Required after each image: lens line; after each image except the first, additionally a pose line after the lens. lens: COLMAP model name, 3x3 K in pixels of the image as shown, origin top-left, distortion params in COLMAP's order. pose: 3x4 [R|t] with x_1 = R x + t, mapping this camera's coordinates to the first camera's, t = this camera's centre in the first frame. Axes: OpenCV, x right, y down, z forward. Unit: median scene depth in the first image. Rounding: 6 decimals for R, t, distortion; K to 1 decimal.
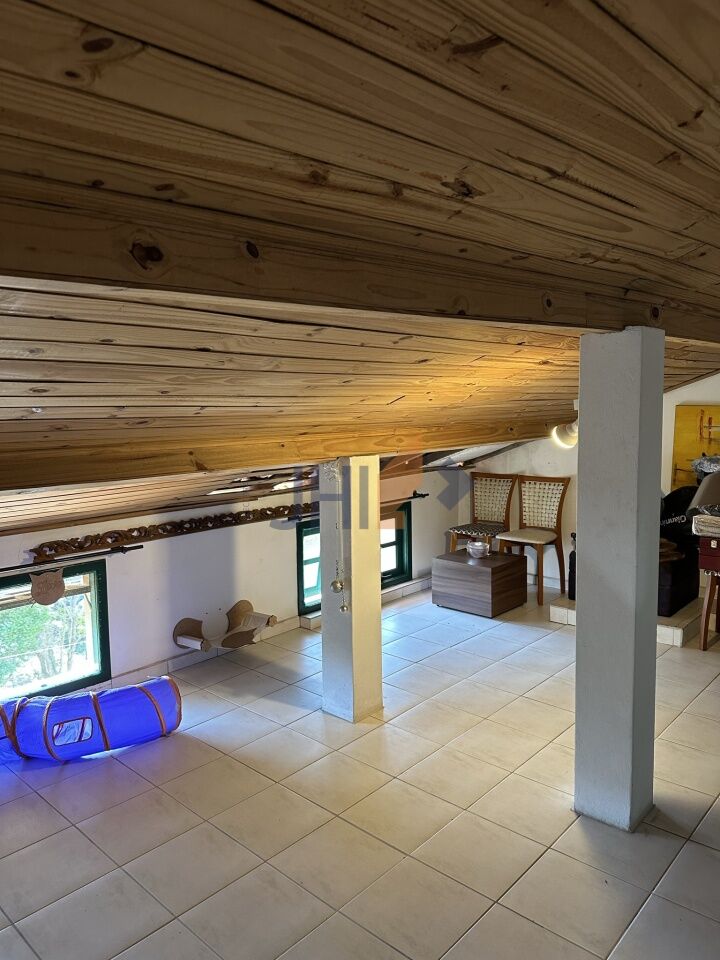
lens RADIAL K [[677.9, 0, 359.6], [0, 677.9, 483.1], [0, 0, 1]] dist [0.063138, -0.077287]
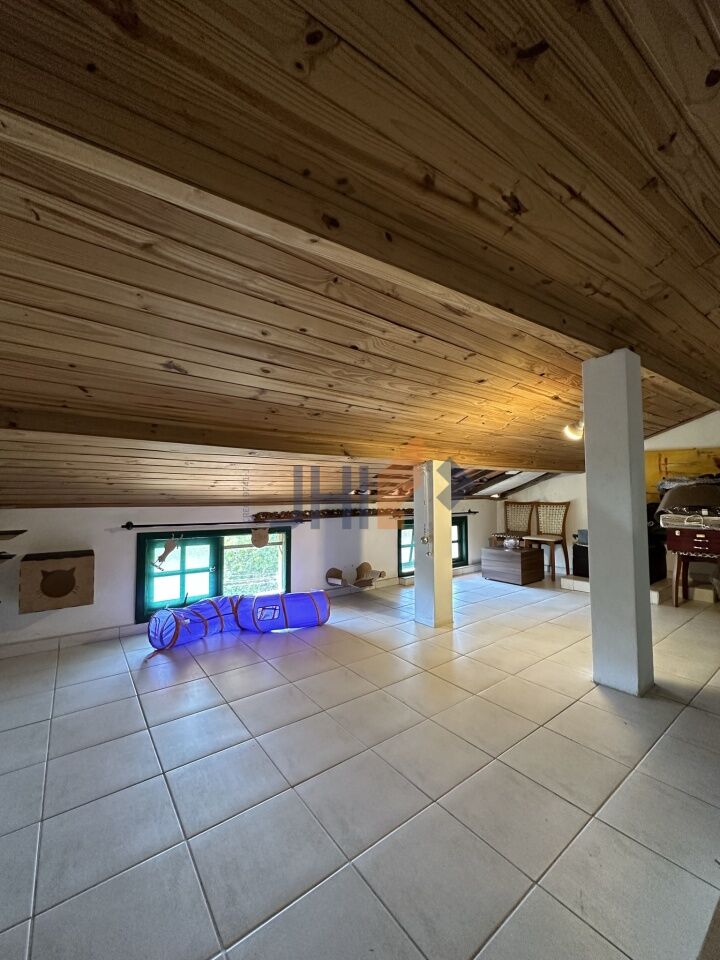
lens RADIAL K [[384.3, 0, 359.4], [0, 384.3, 480.7], [0, 0, 1]] dist [-0.002389, 0.000378]
pose [[0.983035, 0.004043, -0.183373, -0.020378], [-0.031567, 0.988568, -0.147433, 0.167667], [0.180681, 0.150721, 0.971925, 0.058004]]
